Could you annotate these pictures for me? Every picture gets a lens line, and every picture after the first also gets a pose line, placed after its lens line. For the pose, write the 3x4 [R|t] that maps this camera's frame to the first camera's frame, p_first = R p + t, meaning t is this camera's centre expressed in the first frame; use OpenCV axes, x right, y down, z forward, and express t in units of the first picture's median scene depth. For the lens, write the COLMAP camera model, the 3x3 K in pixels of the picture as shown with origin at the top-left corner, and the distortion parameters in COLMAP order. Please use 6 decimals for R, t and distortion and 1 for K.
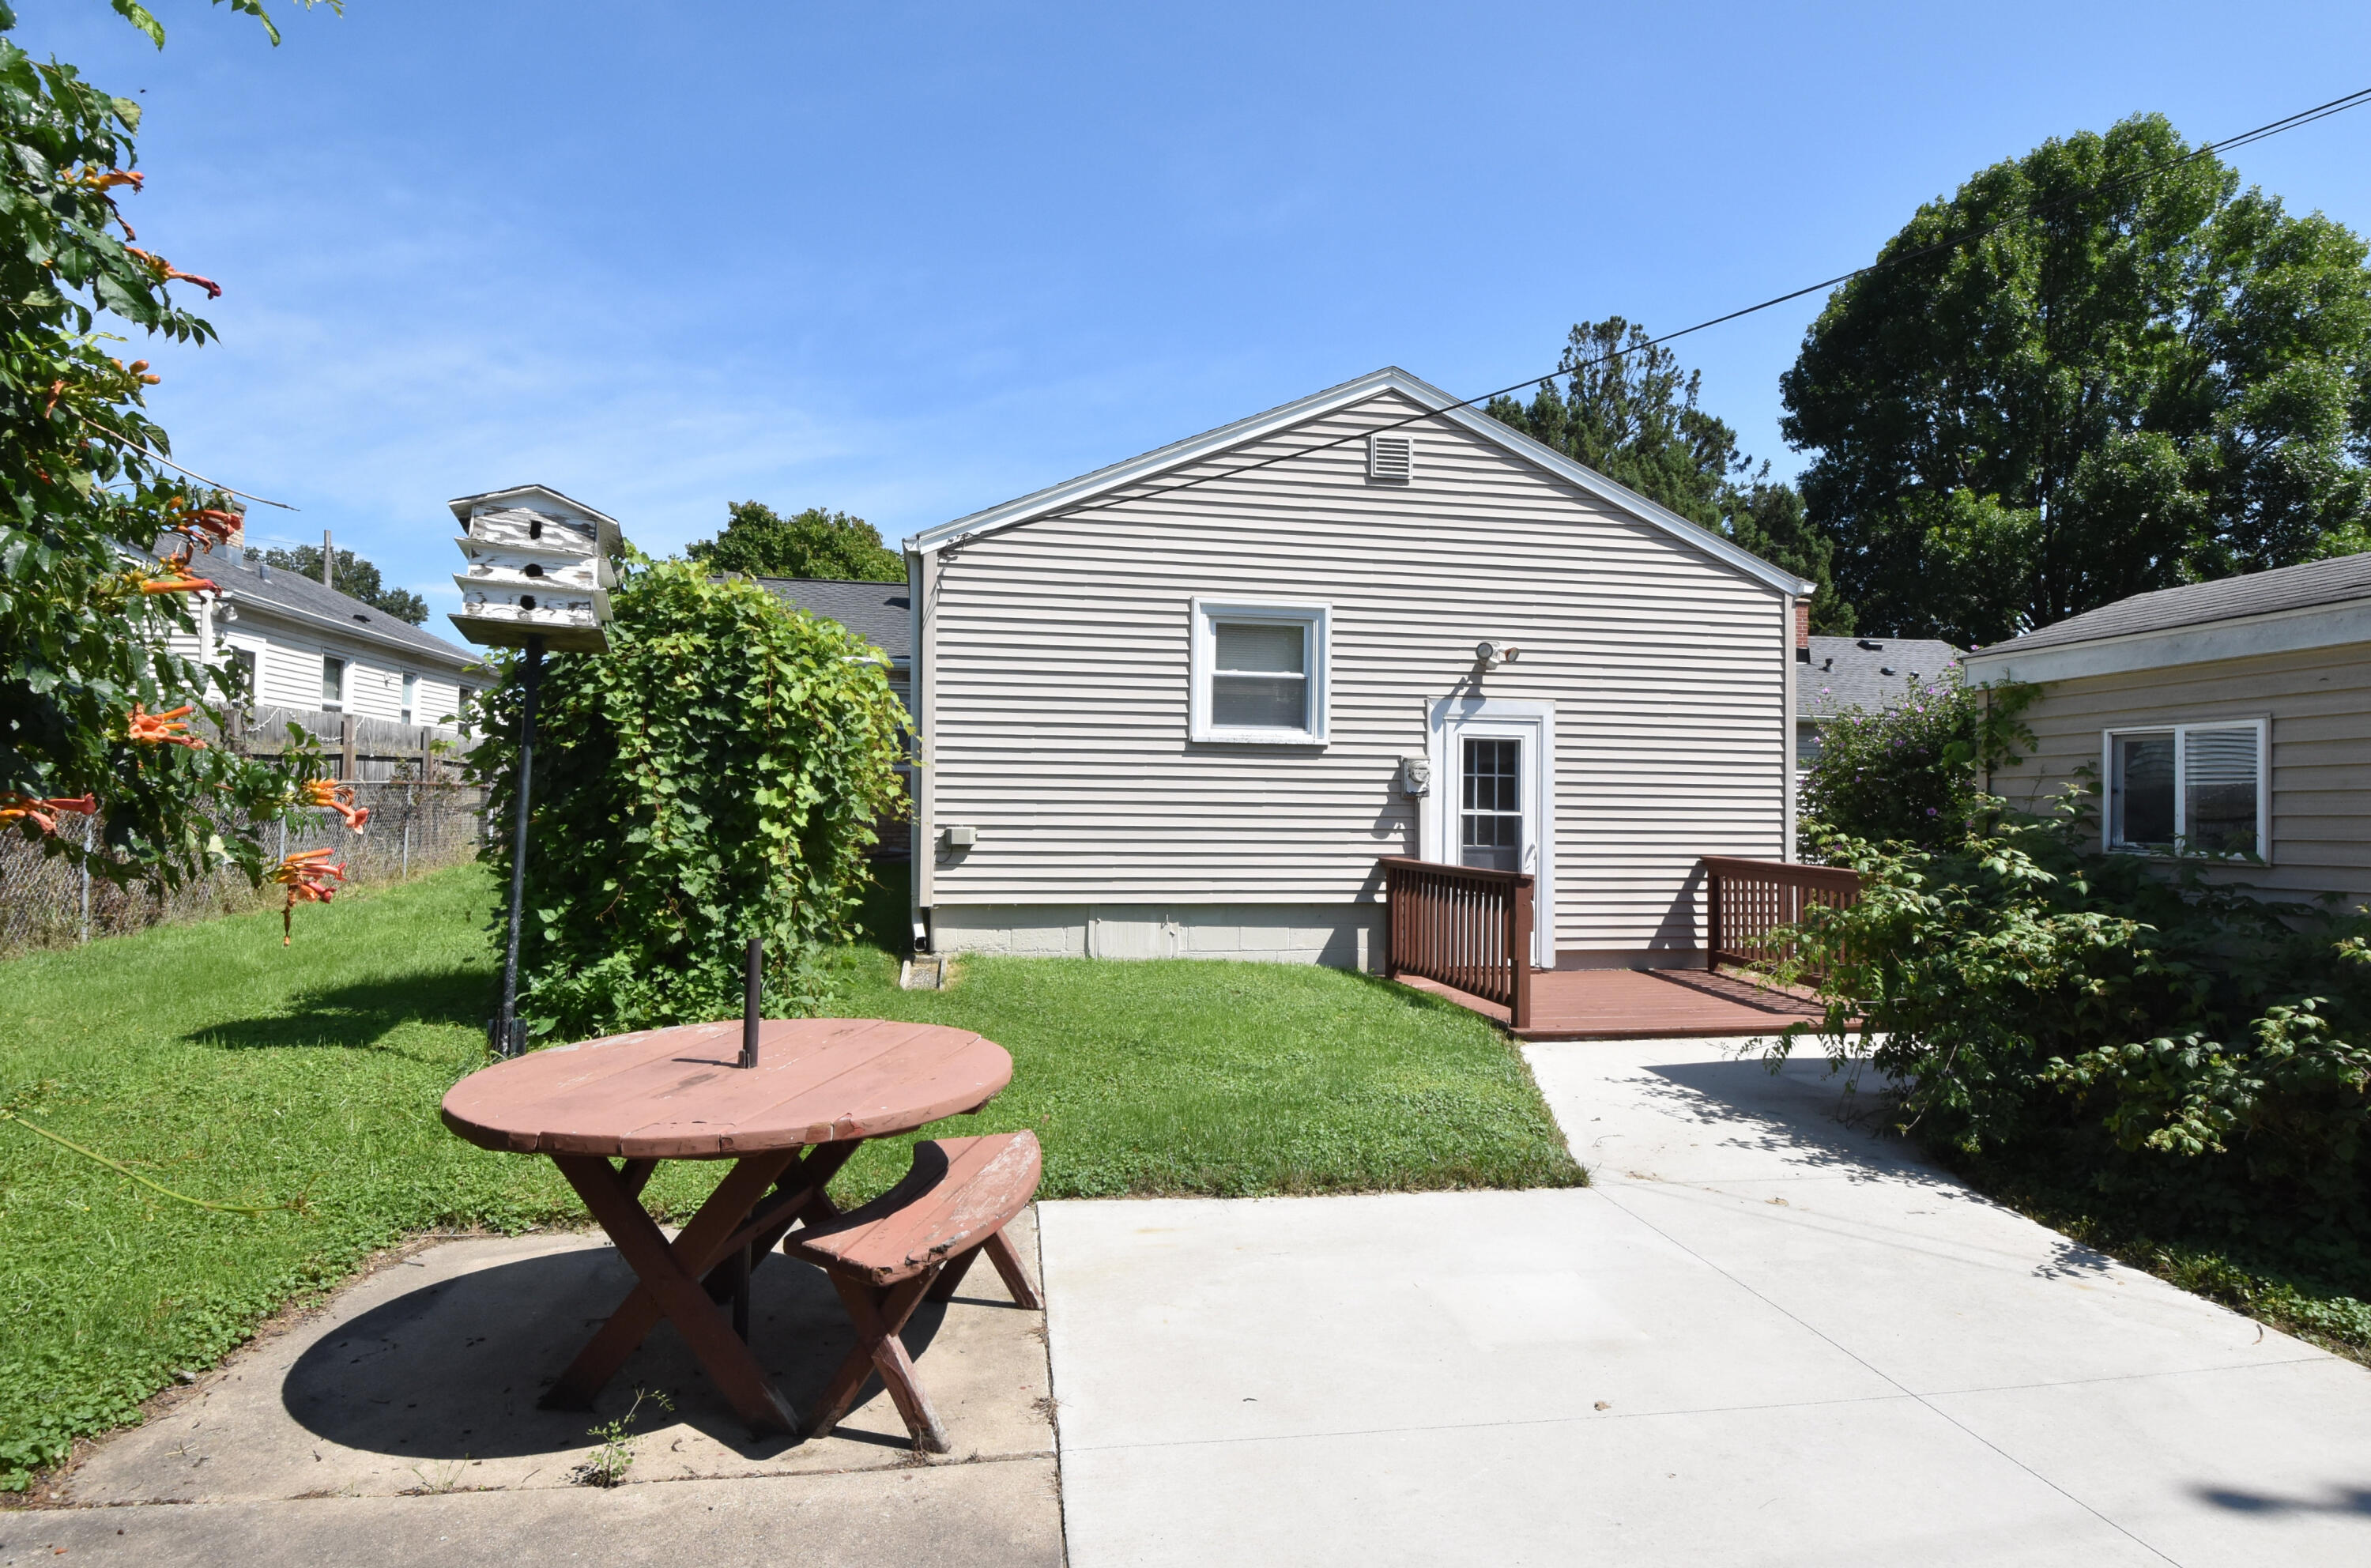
lens RADIAL K [[1193.6, 0, 1185.5], [0, 1193.6, 784.0], [0, 0, 1]] dist [-0.025038, -0.000367]
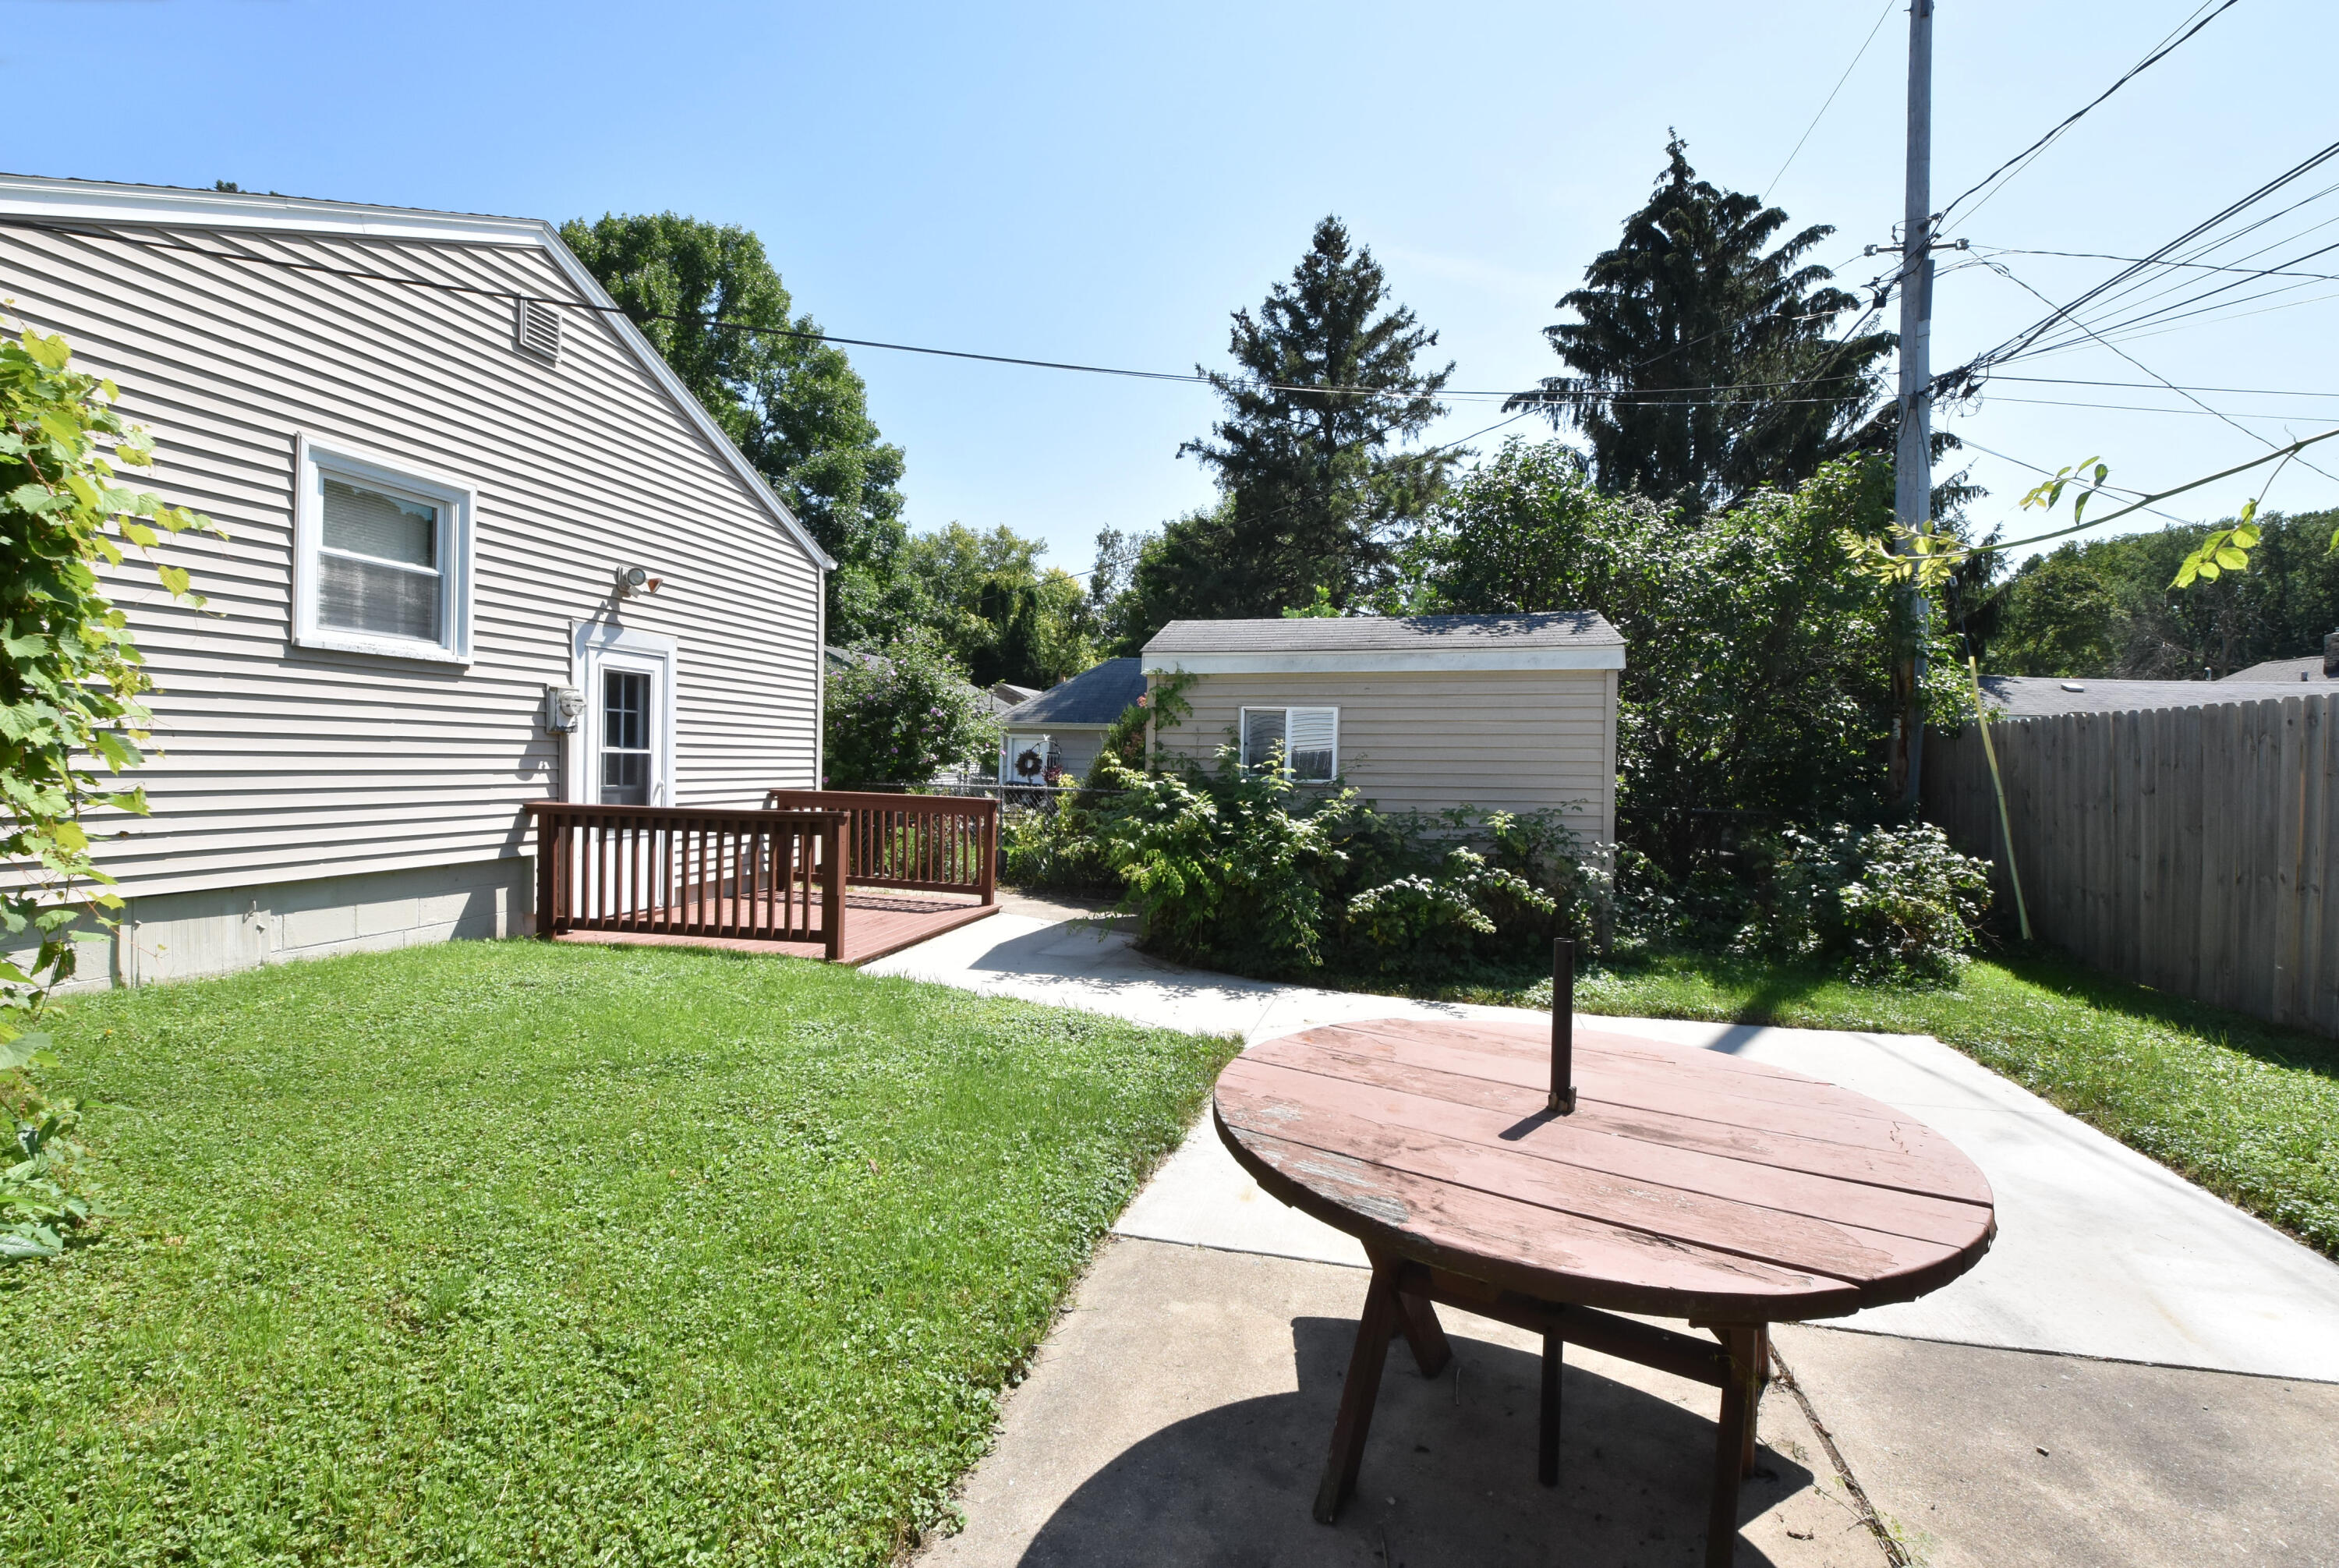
lens RADIAL K [[1020.5, 0, 1160.3], [0, 1020.5, 776.1], [0, 0, 1]] dist [0.002471, -0.026872]
pose [[0.383264, -0.018780, 0.923448, -0.329374], [-0.032067, 0.998920, 0.033624, 0.003937], [-0.923082, -0.042499, 0.382248, 0.308513]]
